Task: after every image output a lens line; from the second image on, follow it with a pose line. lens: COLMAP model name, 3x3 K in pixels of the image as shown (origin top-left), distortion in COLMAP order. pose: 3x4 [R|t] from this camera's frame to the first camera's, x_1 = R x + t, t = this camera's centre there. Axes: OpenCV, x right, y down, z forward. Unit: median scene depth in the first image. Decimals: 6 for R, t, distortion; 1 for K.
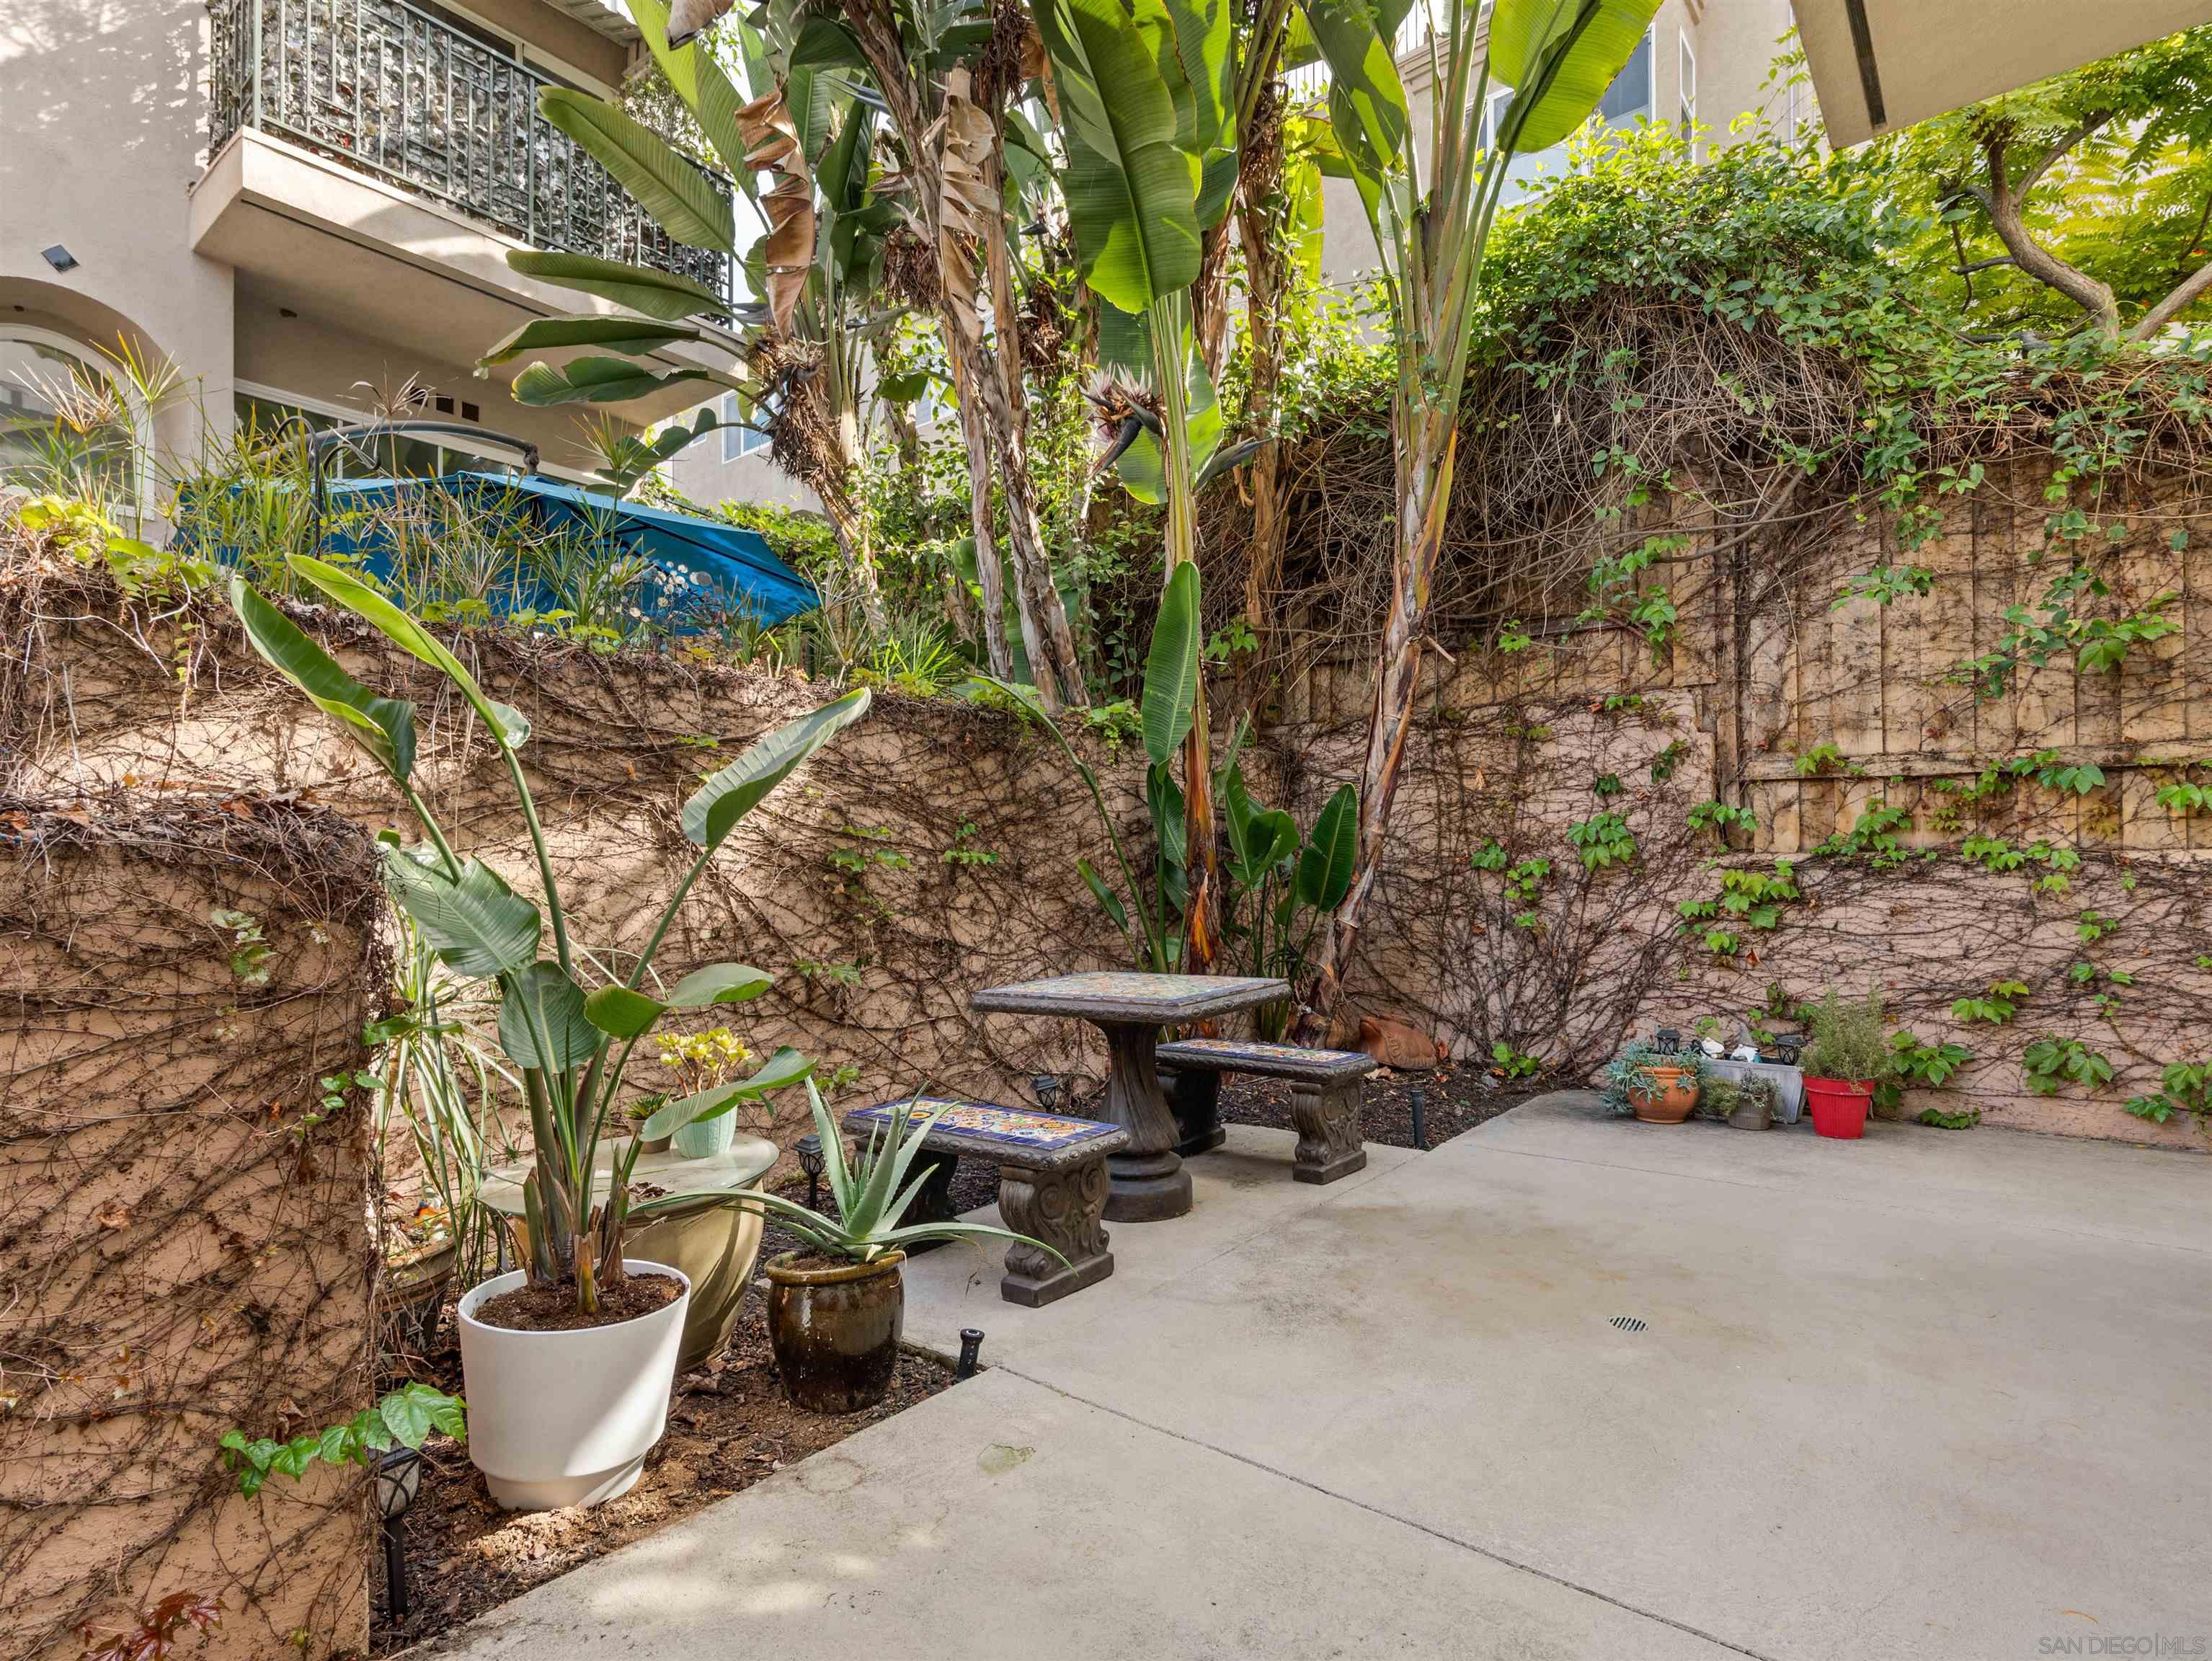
lens RADIAL K [[1133.7, 0, 1111.8], [0, 1133.7, 853.3], [0, 0, 1]] dist [0.001909, 0.001986]
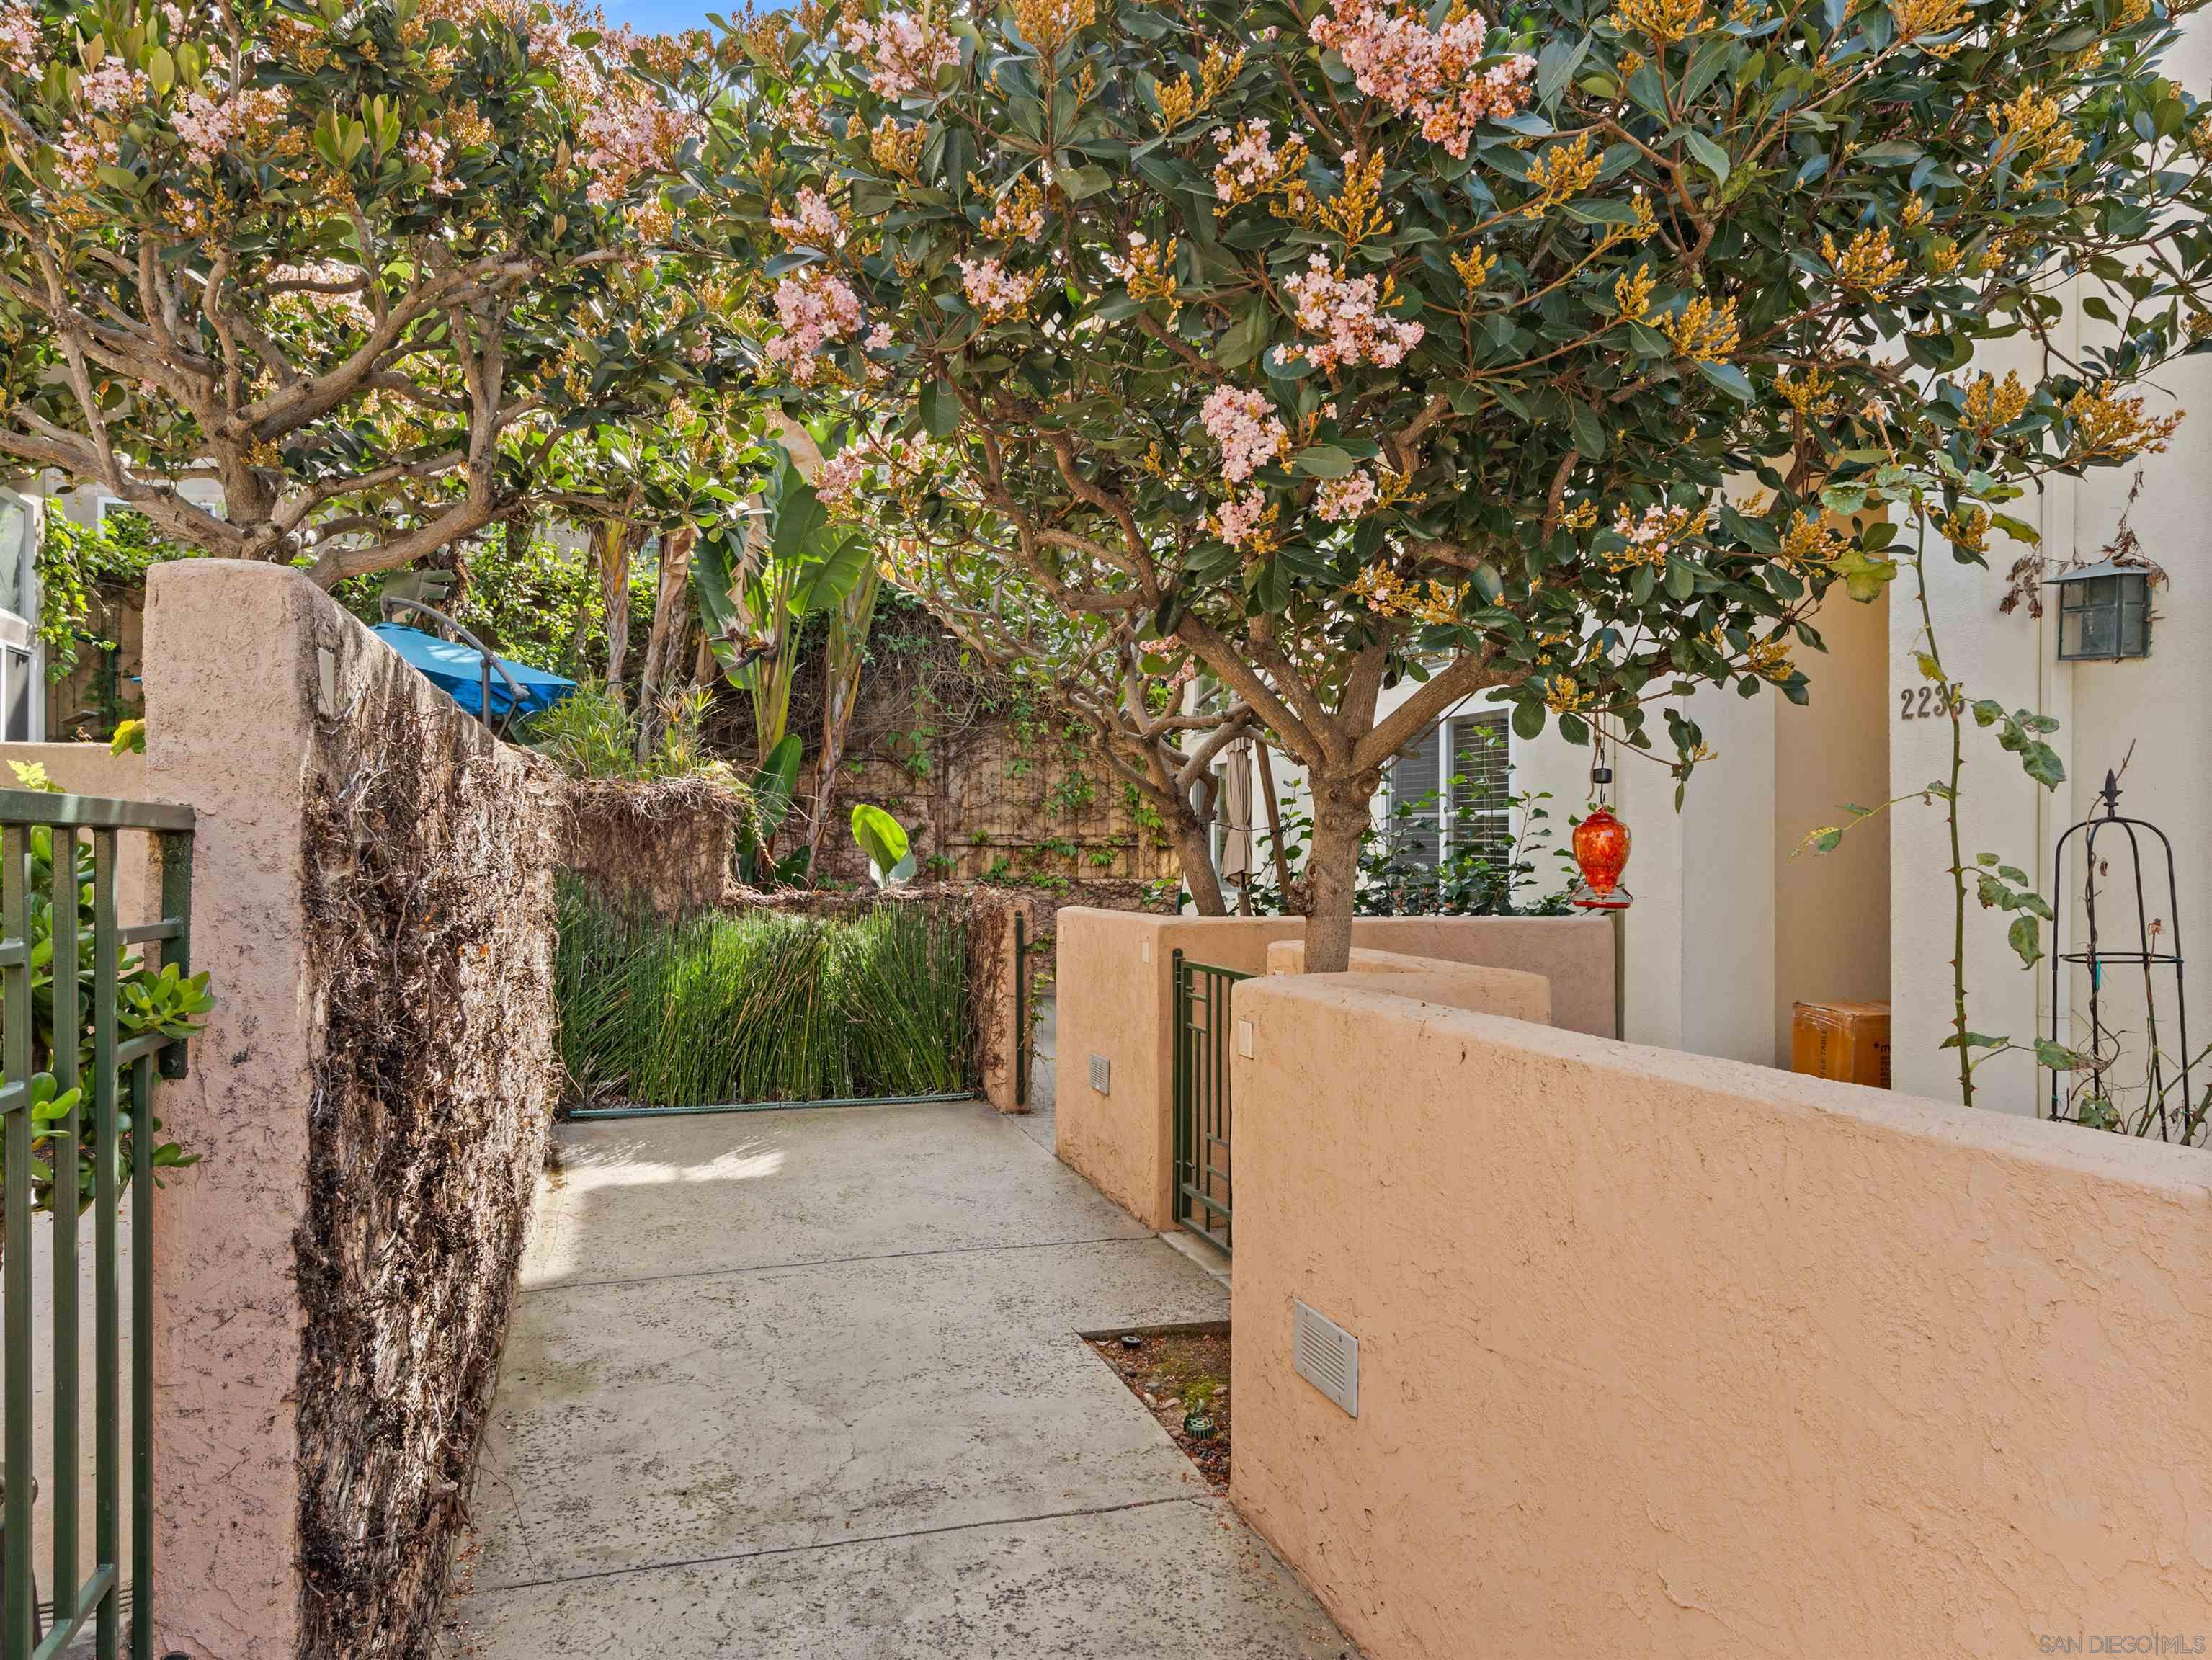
lens RADIAL K [[1641.2, 0, 1107.1], [0, 1641.2, 837.7], [0, 0, 1]] dist [0.003791, 0.000104]
pose [[0.570039, 0.009025, 0.821568, -1.700933], [-0.008119, 0.999953, -0.005352, -0.062635], [-0.821577, -0.003620, 0.570086, -0.920924]]
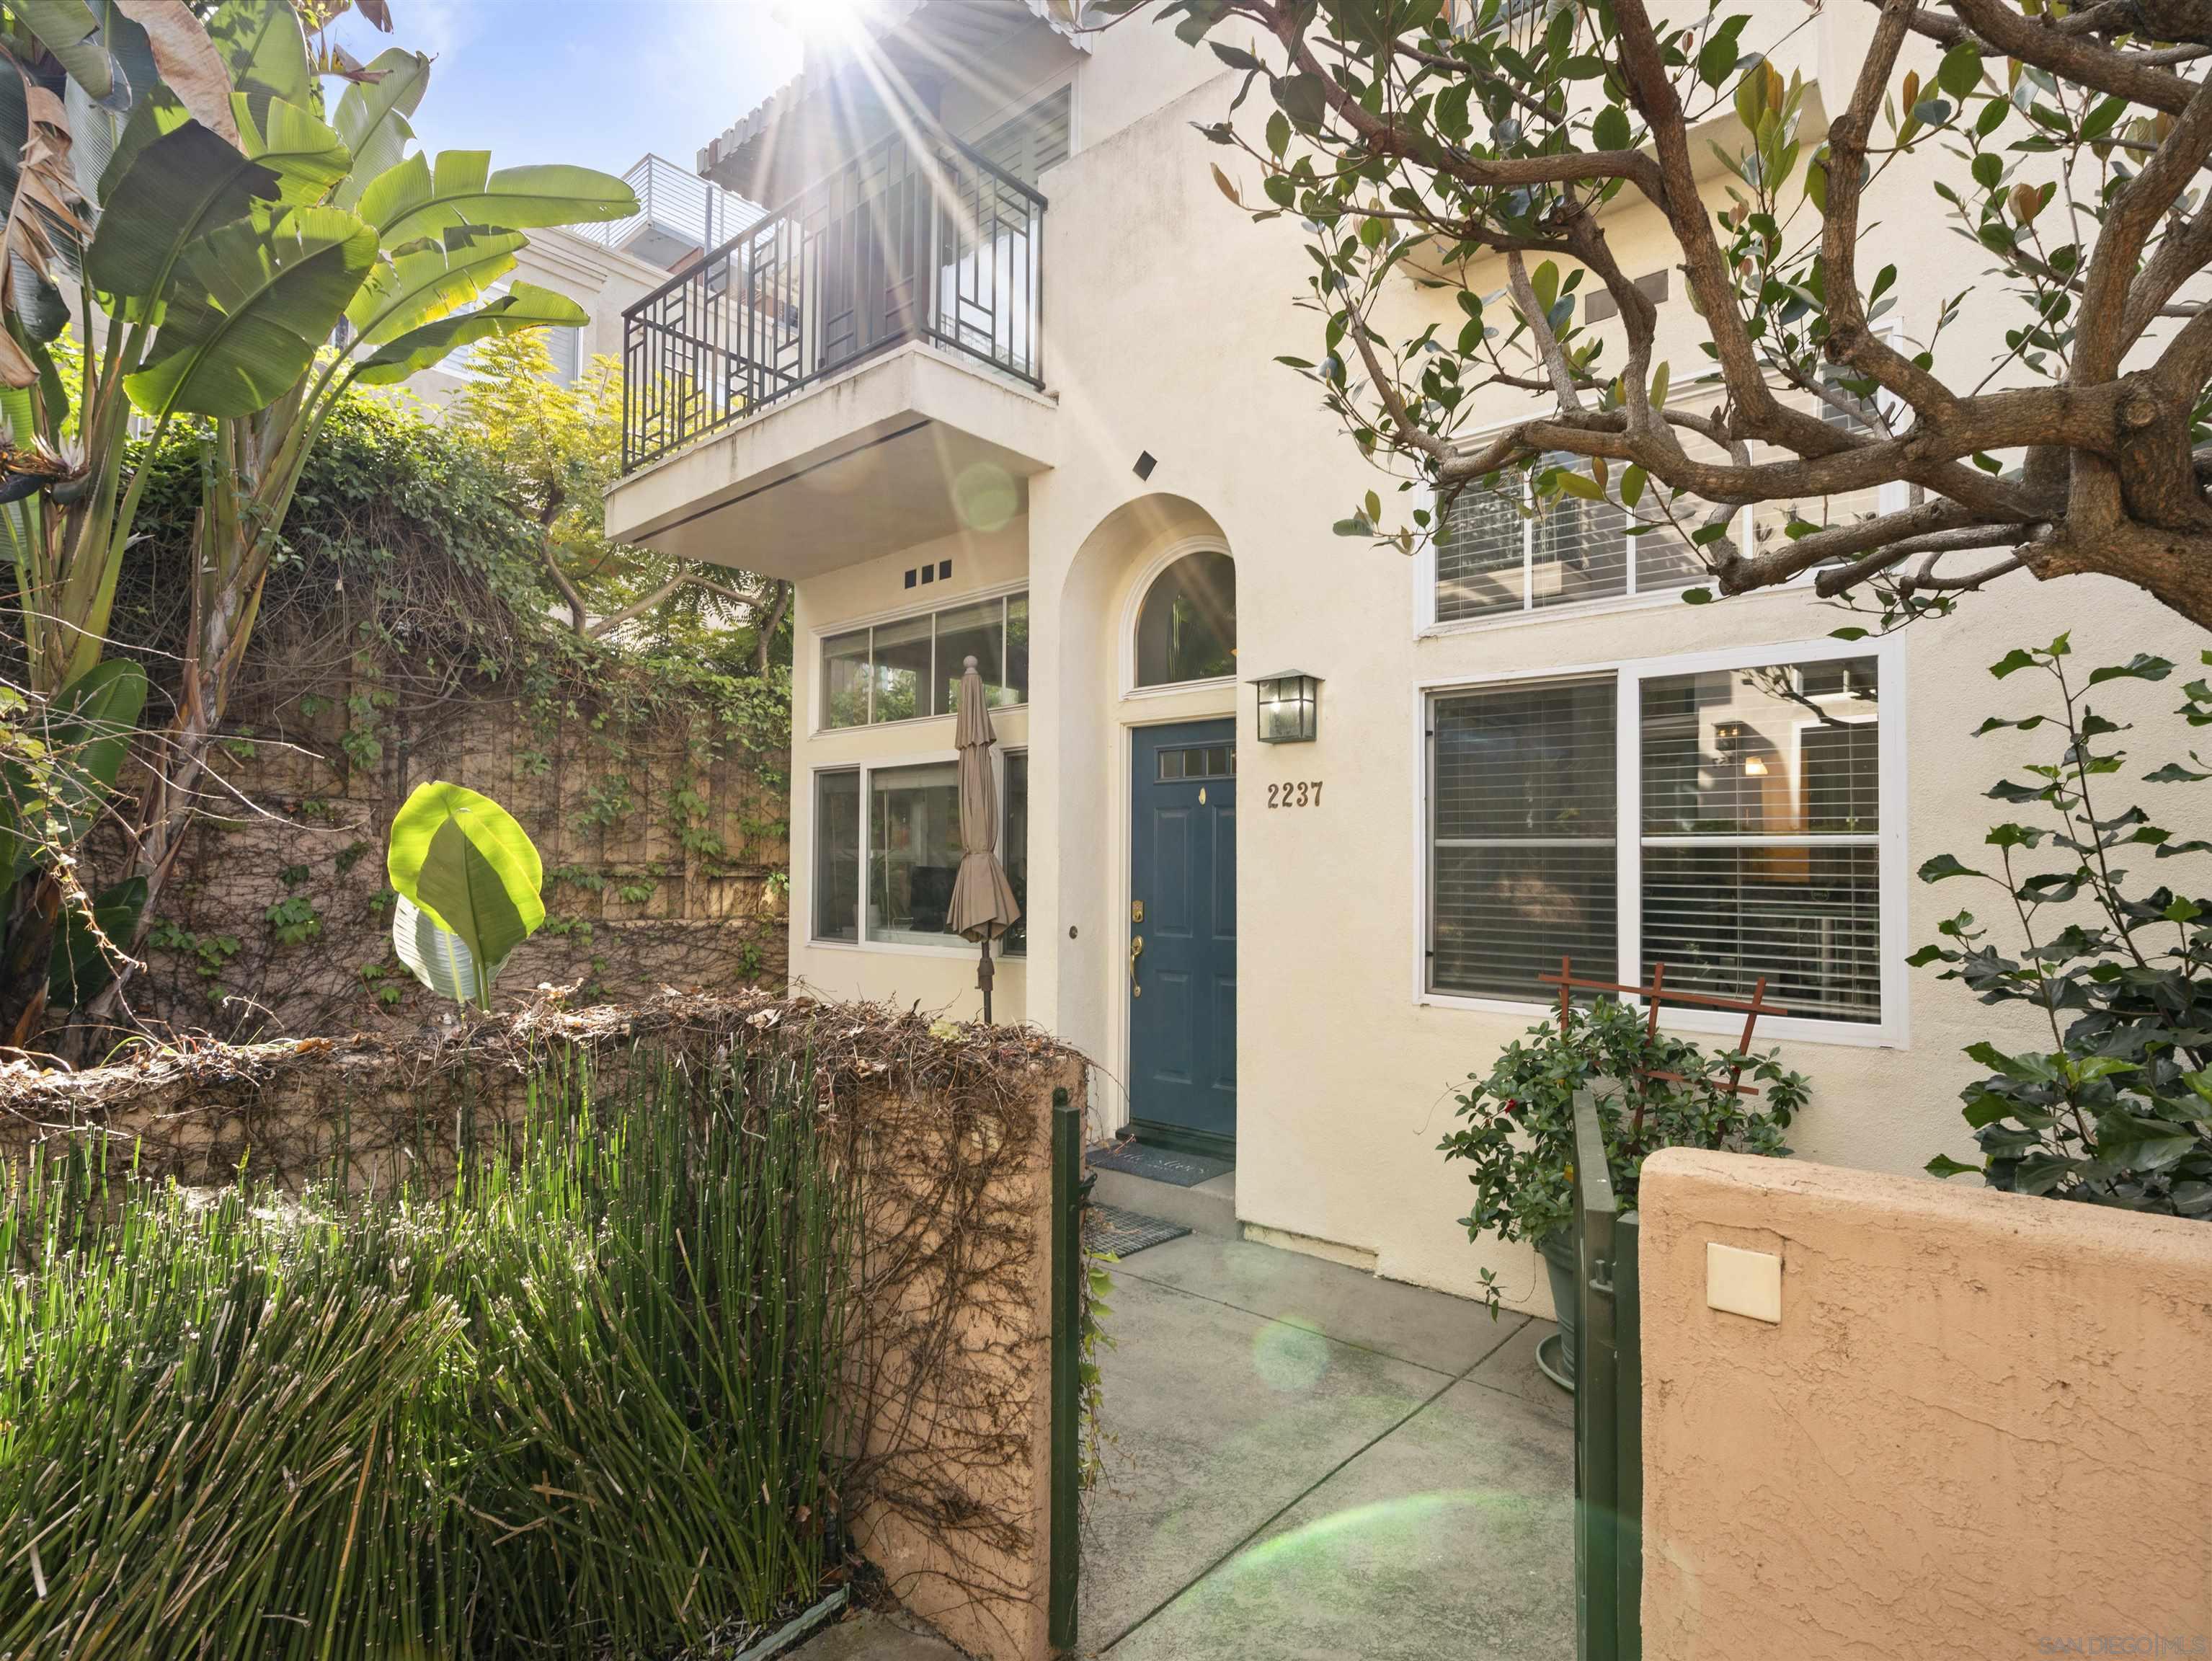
lens RADIAL K [[1133.7, 0, 1099.3], [0, 1133.7, 840.5], [0, 0, 1]] dist [0.001909, 0.001986]
pose [[0.046062, 0.031846, 0.998431, -0.761976], [-0.013540, 0.999420, -0.031253, -0.072657], [-0.998847, -0.012079, 0.046466, 0.099261]]
